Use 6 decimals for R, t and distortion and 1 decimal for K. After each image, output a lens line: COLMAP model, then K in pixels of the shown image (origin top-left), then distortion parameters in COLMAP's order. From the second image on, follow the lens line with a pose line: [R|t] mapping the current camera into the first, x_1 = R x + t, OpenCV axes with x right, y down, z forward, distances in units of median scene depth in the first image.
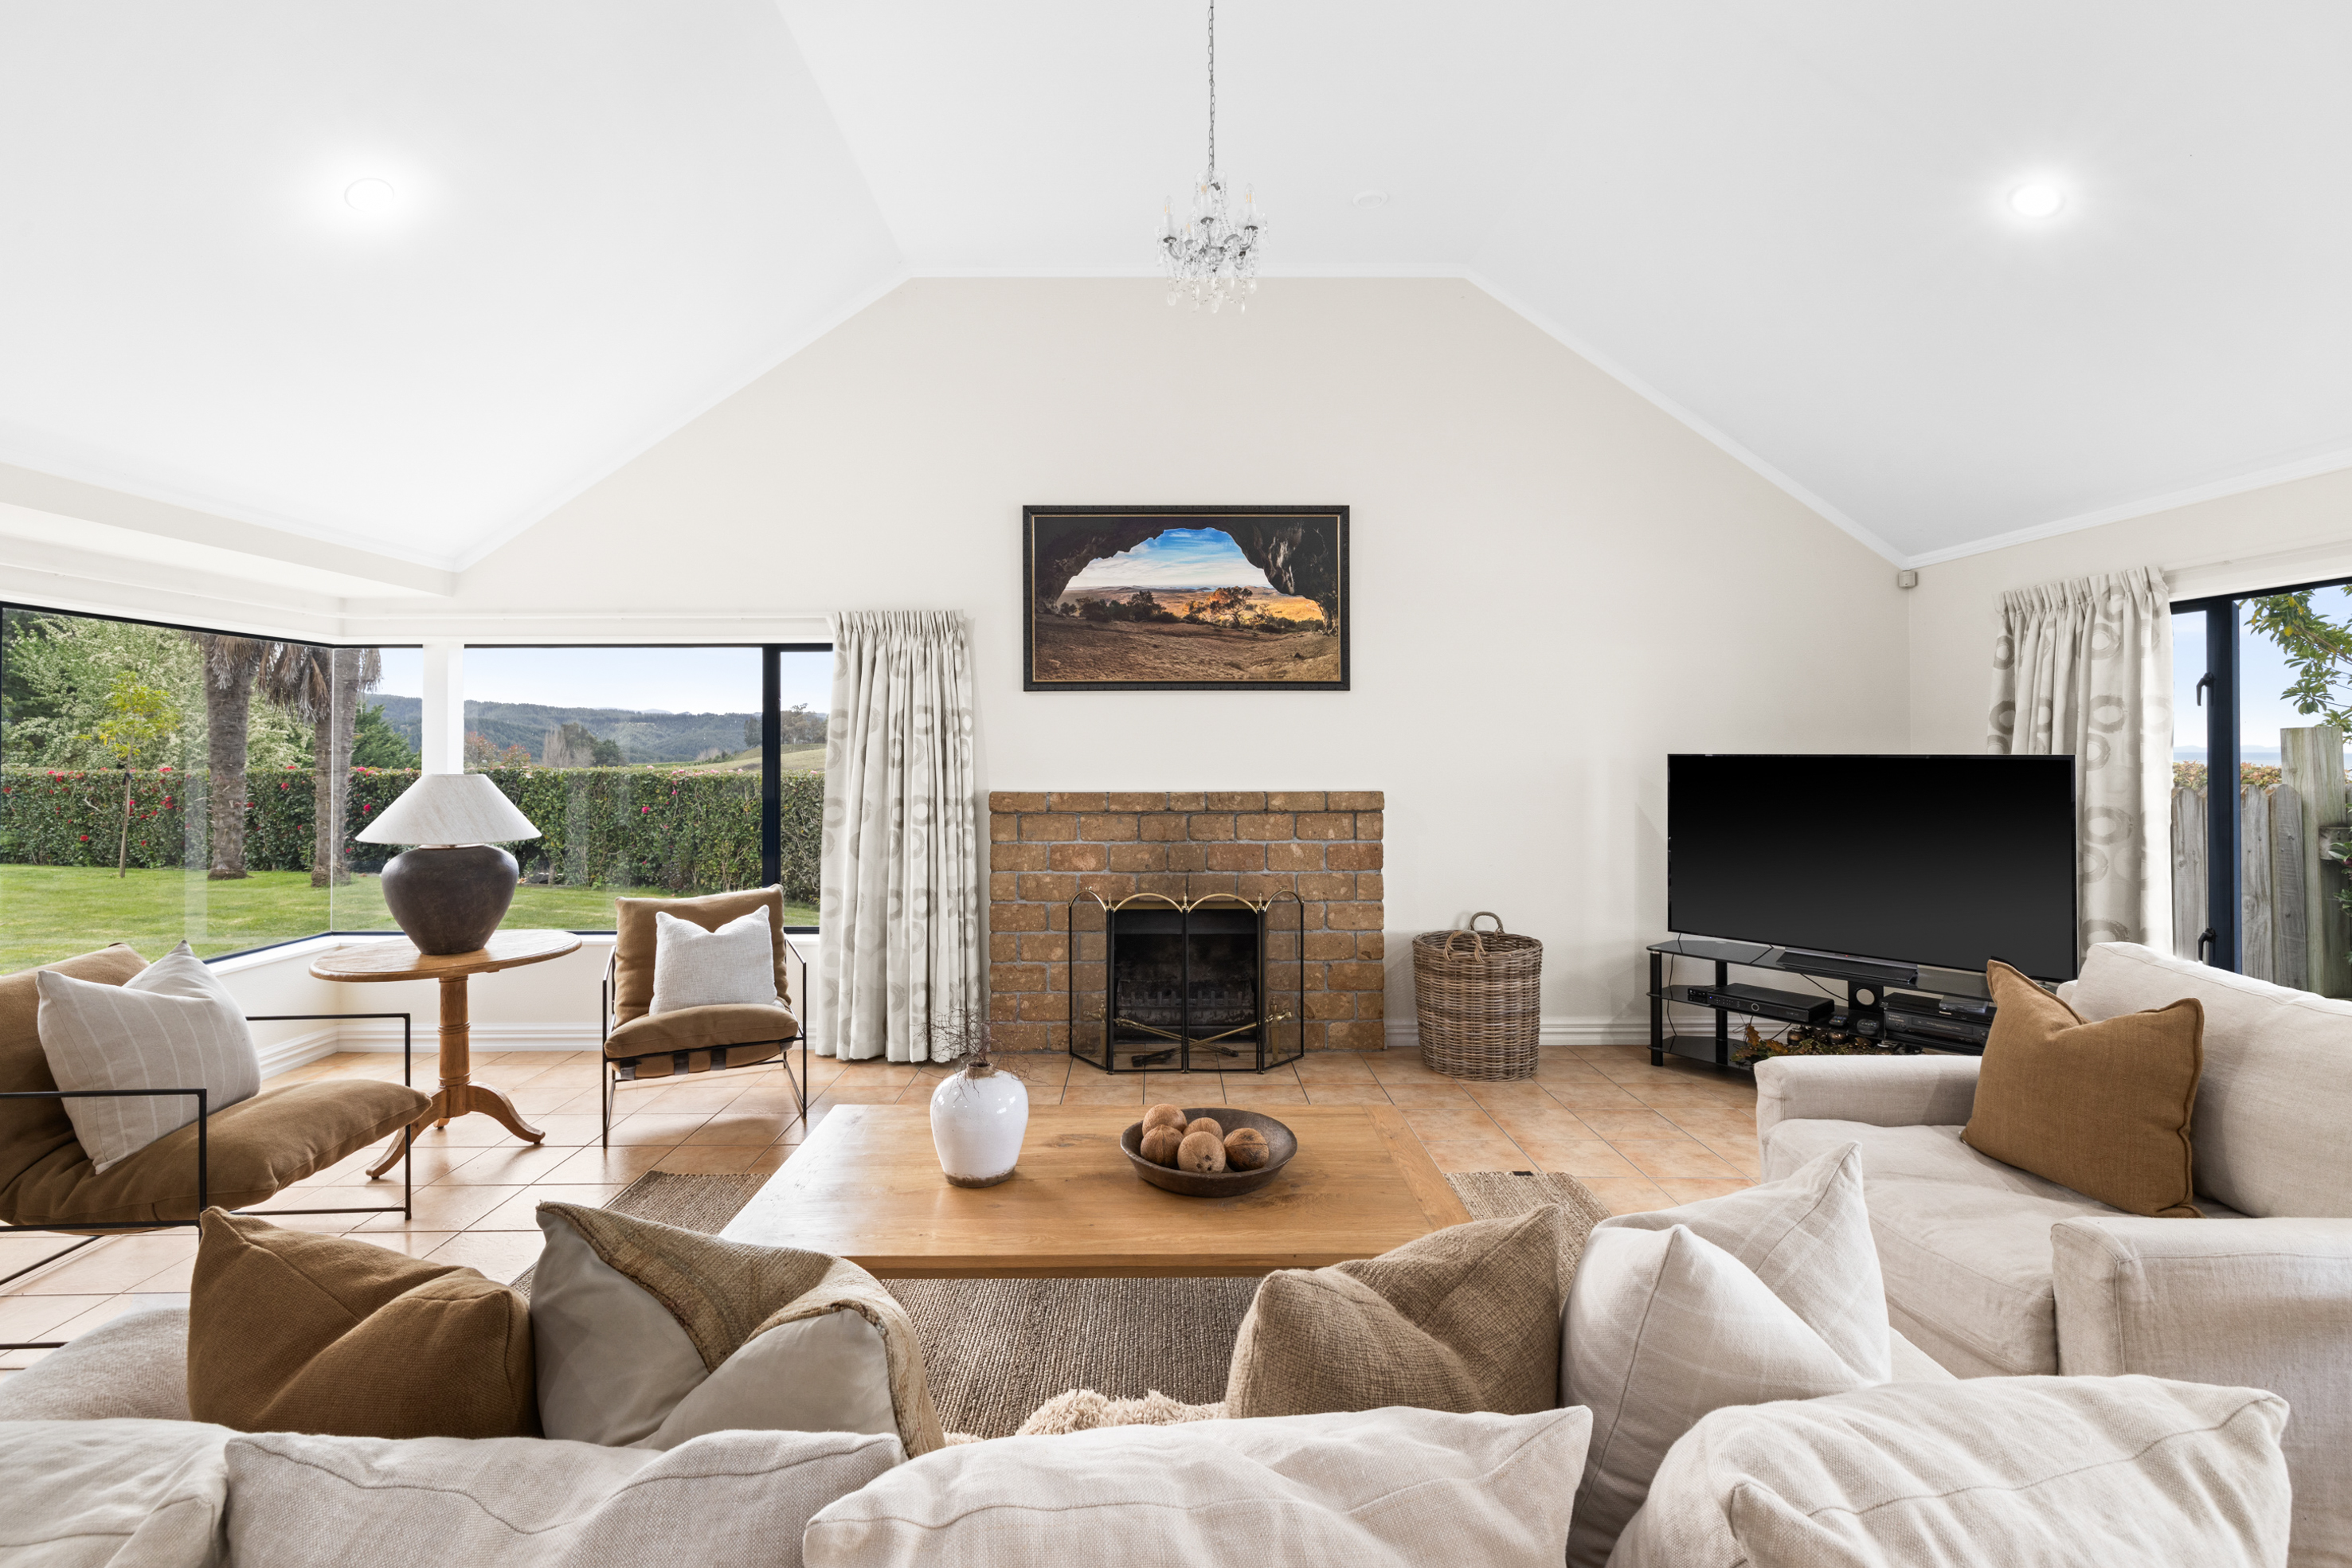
lens RADIAL K [[1020.5, 0, 1140.2], [0, 1020.5, 749.3], [0, 0, 1]] dist [-0.000753, 0.000124]
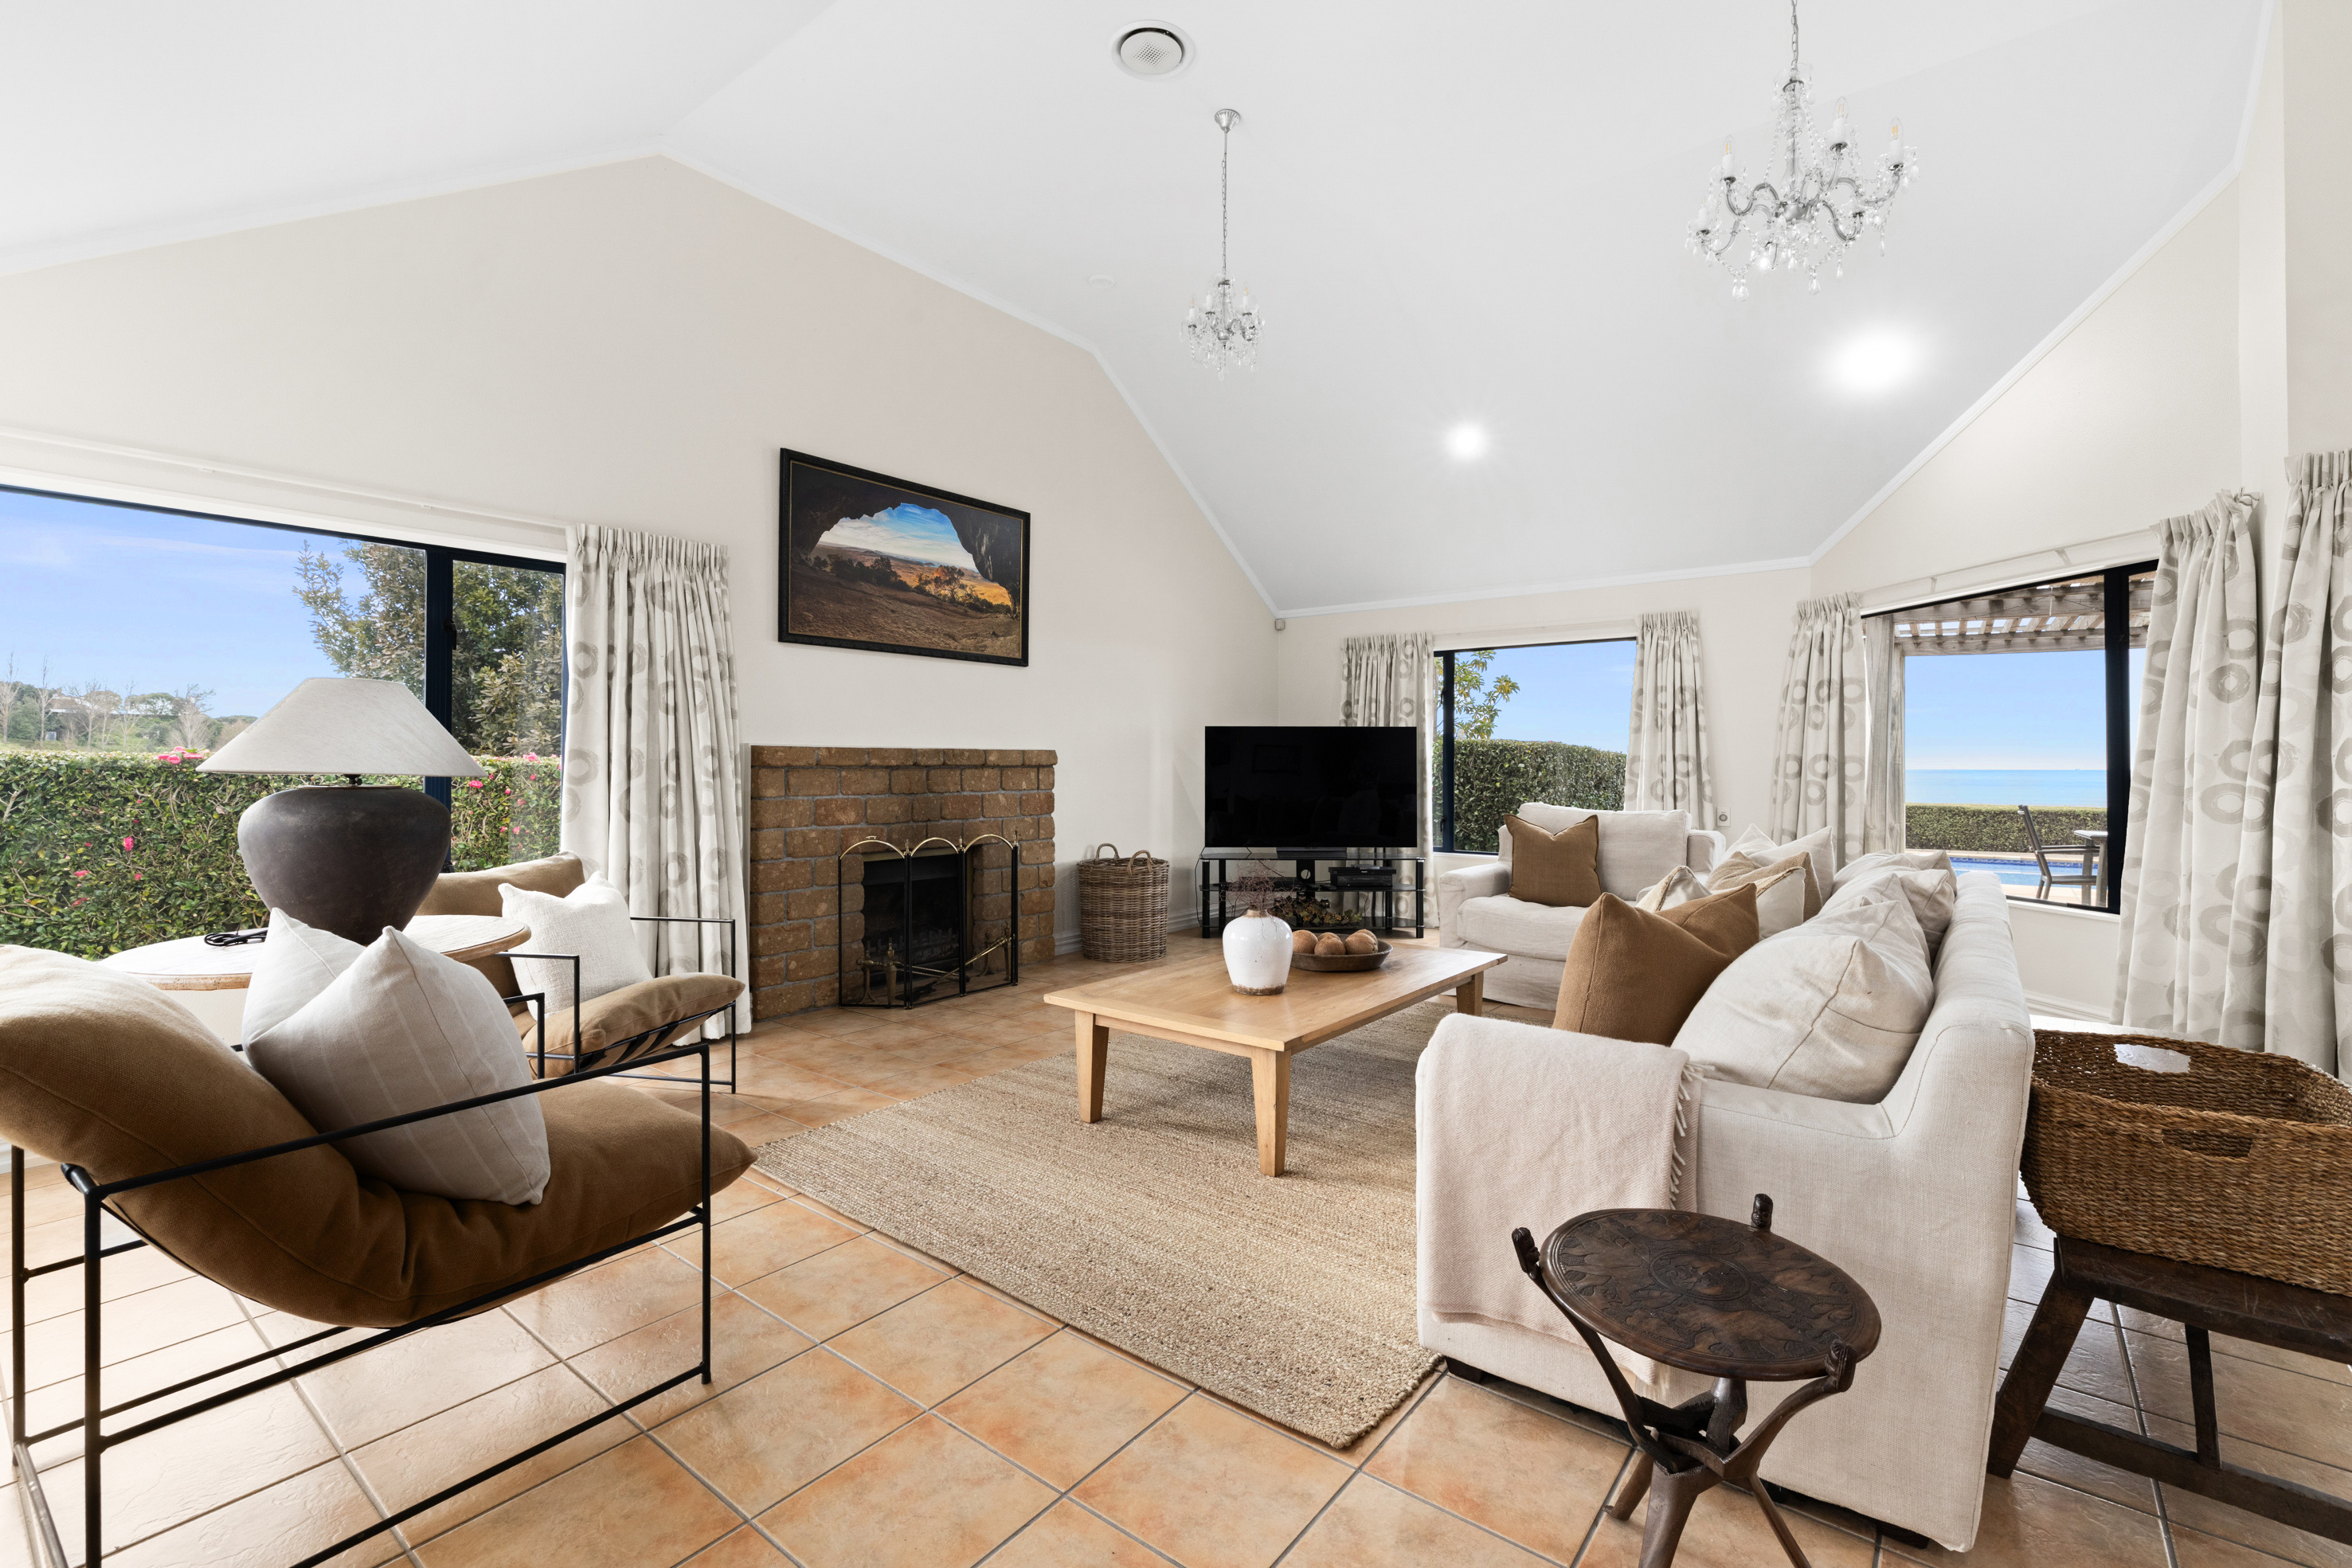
lens RADIAL K [[1020.5, 0, 1158.9], [0, 1020.5, 772.5], [0, 0, 1]] dist [-0.000753, 0.000124]
pose [[0.637311, -0.003624, 0.770598, -0.630874], [-0.004743, 0.999952, 0.008625, 0.056507], [-0.770592, -0.009152, 0.637263, 0.112663]]
